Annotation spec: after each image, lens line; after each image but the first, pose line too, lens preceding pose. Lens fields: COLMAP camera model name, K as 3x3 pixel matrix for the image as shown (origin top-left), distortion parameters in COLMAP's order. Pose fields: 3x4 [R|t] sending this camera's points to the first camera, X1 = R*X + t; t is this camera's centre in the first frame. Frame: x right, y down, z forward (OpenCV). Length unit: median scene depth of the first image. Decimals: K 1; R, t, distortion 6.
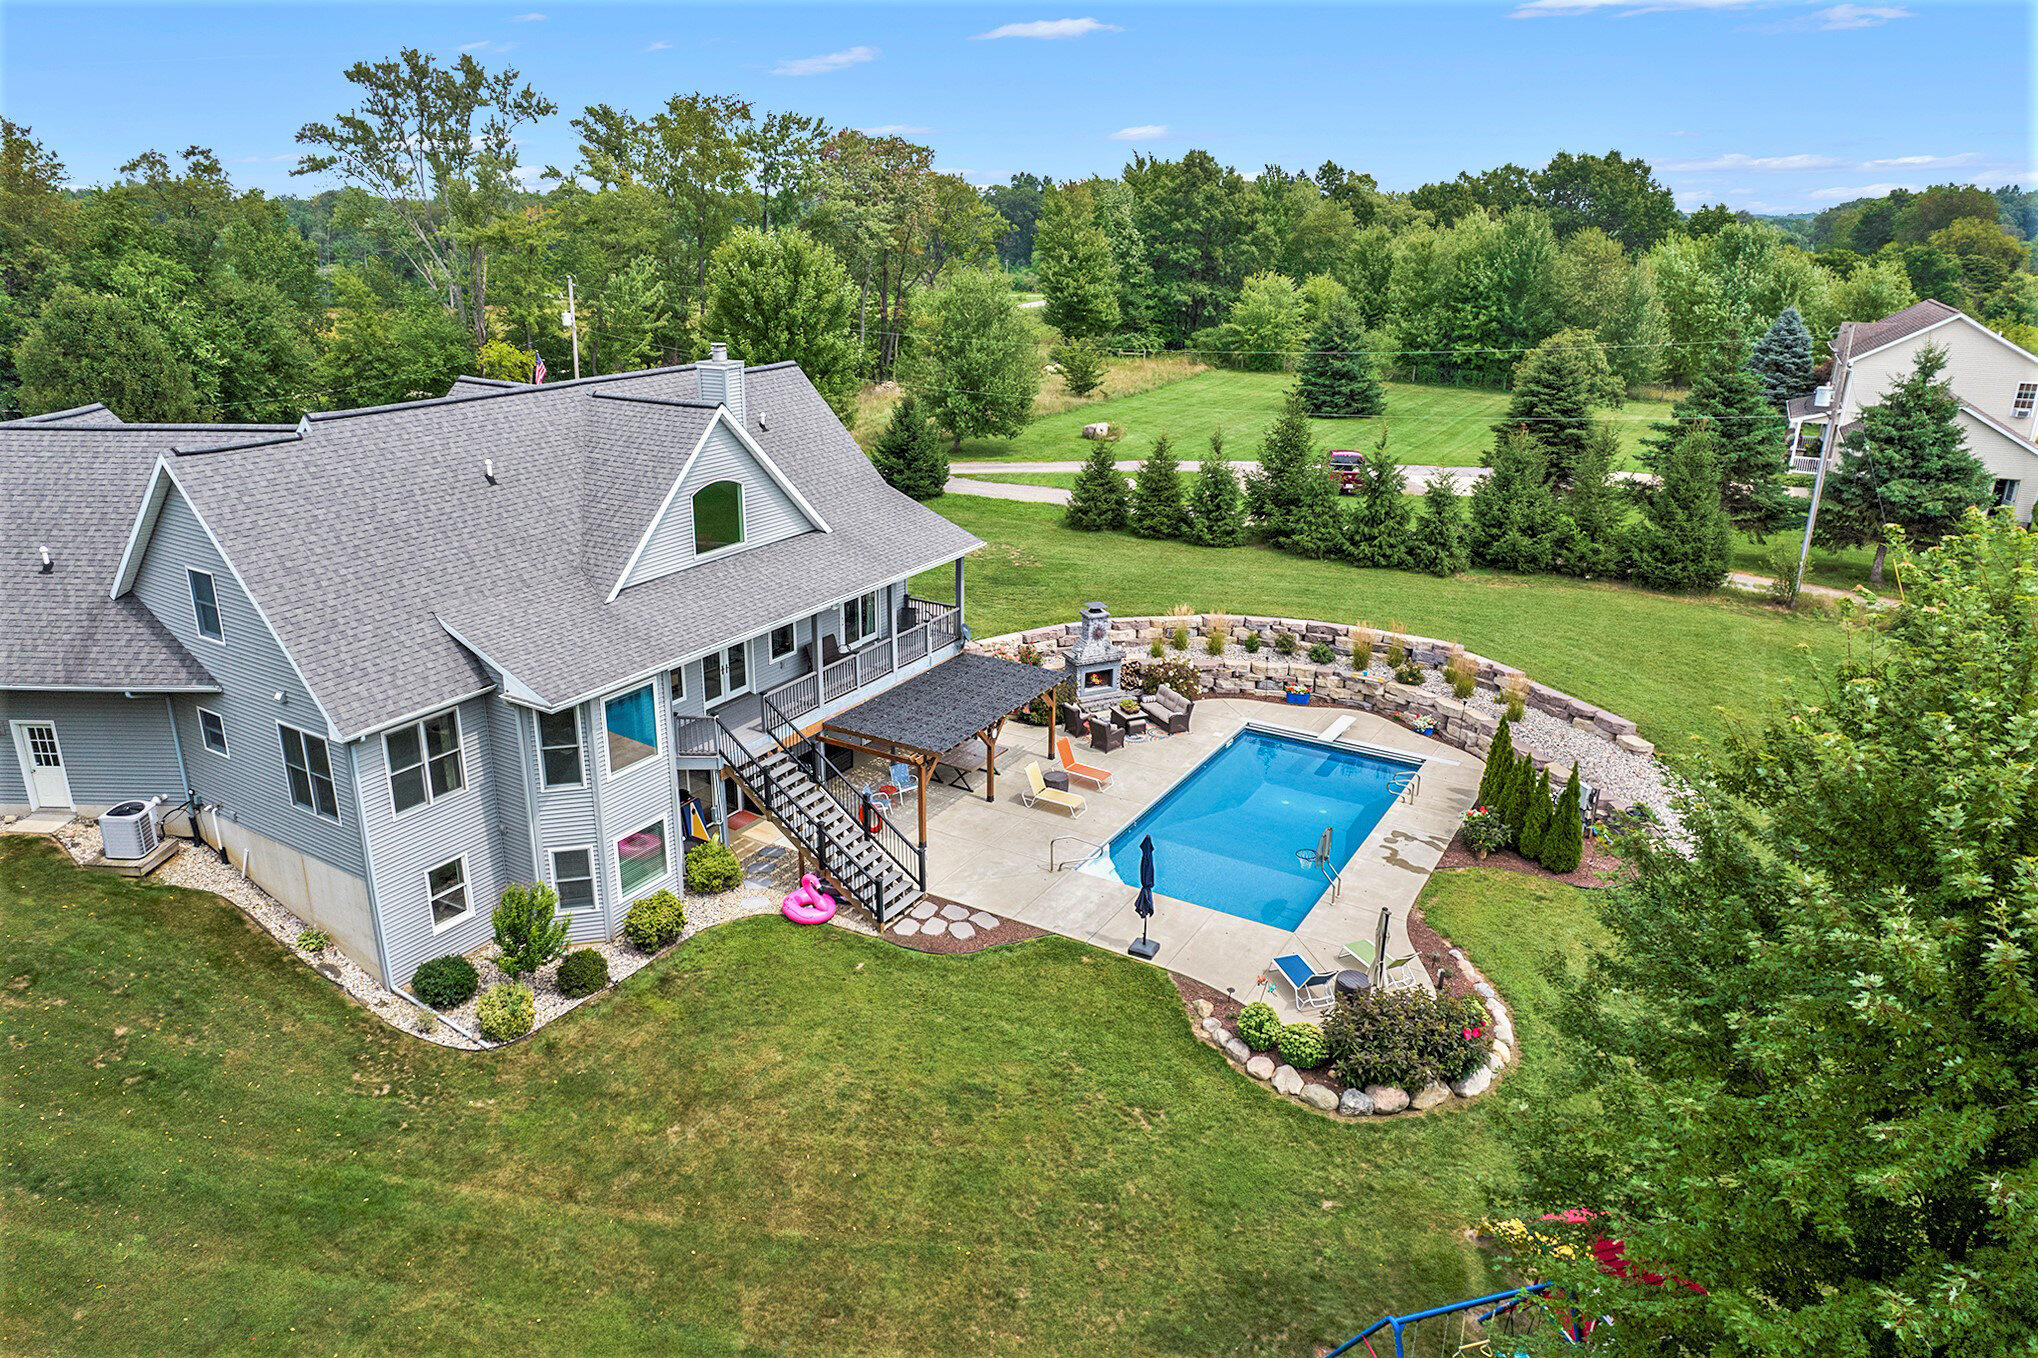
lens RADIAL K [[1327.8, 0, 1026.5], [0, 1327.8, 598.0], [0, 0, 1]] dist [-0.043172, 0.004380]
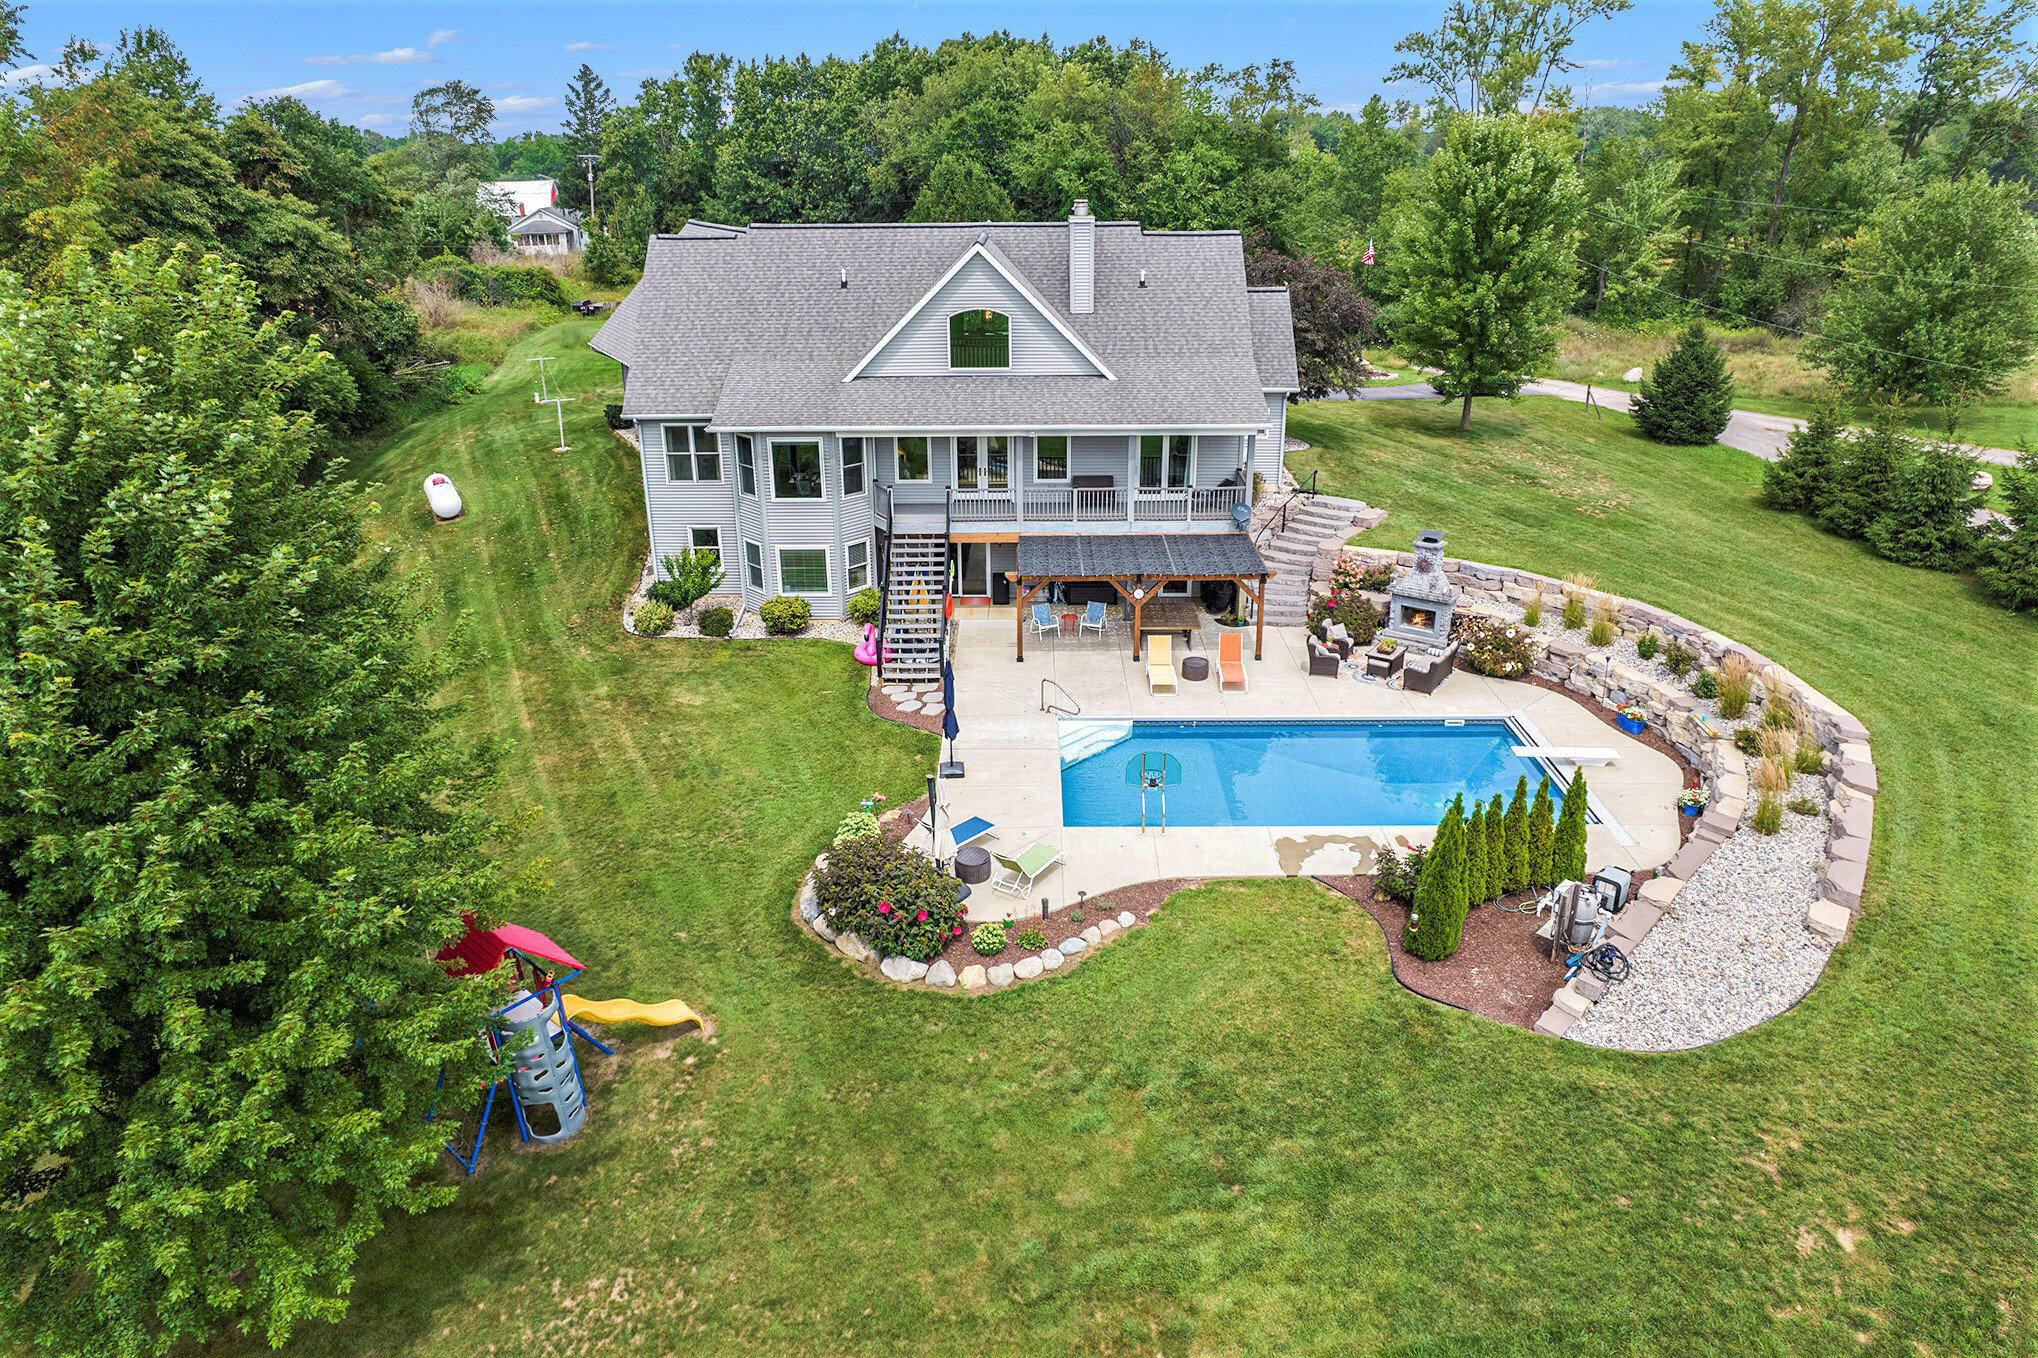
lens RADIAL K [[1327.8, 0, 1026.5], [0, 1327.8, 598.0], [0, 0, 1]] dist [-0.043172, 0.004380]
pose [[0.517531, 0.274294, -0.810509, 0.821904], [-0.234189, 0.956465, 0.174153, -0.057394], [0.822993, 0.099683, 0.559237, 0.384767]]
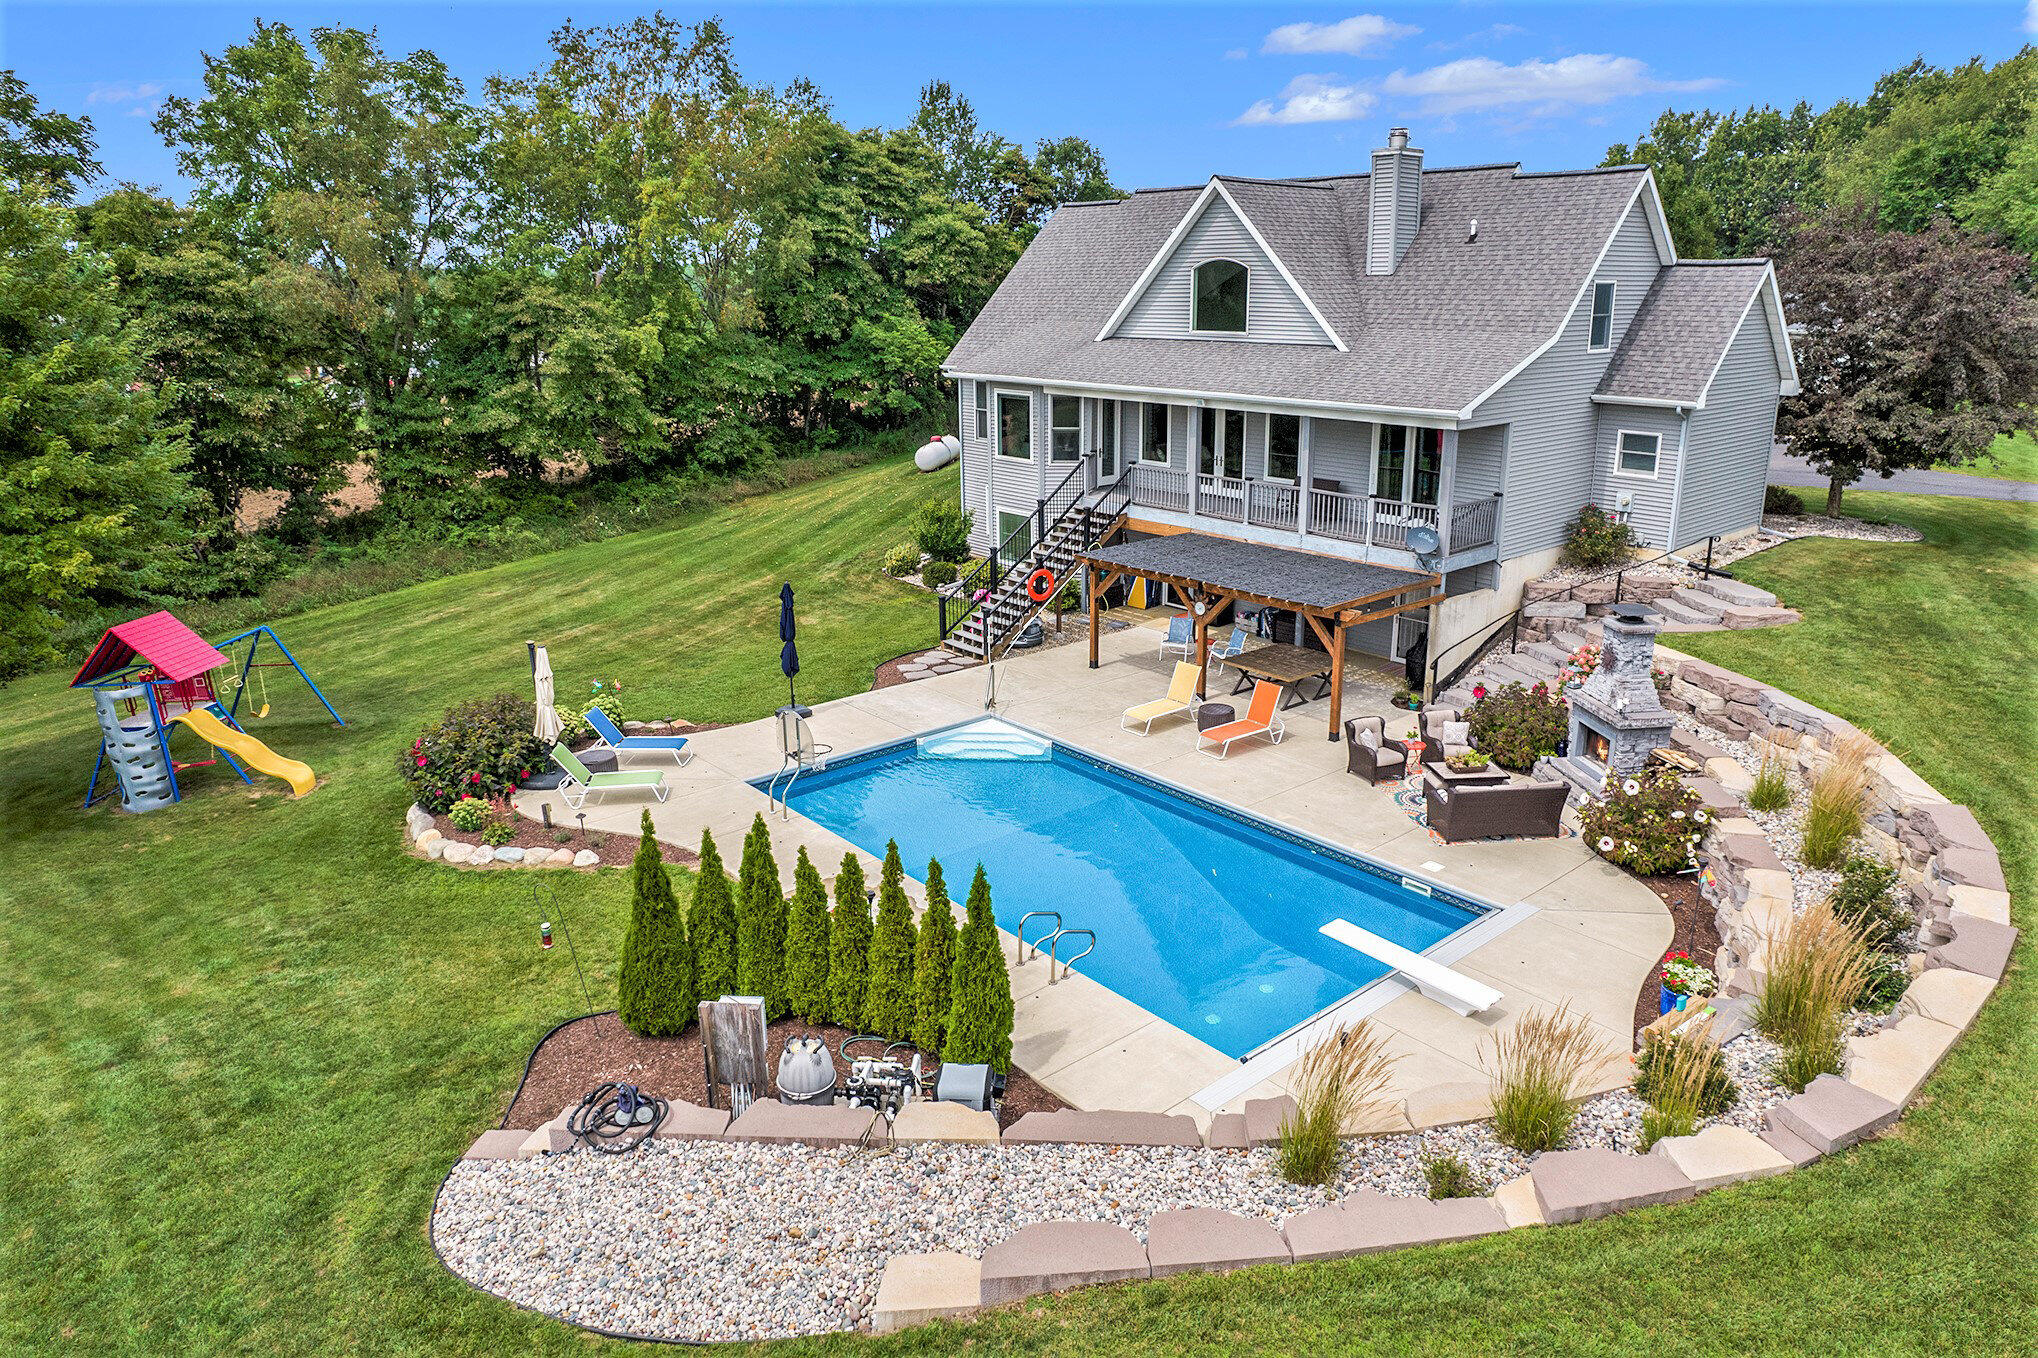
lens RADIAL K [[1327.8, 0, 1026.5], [0, 1327.8, 598.0], [0, 0, 1]] dist [-0.043172, 0.004380]
pose [[-0.310287, 0.223001, -0.924117, 0.772353], [-0.261147, 0.914704, 0.308413, -0.123225], [0.914070, 0.337028, -0.225585, 1.162869]]
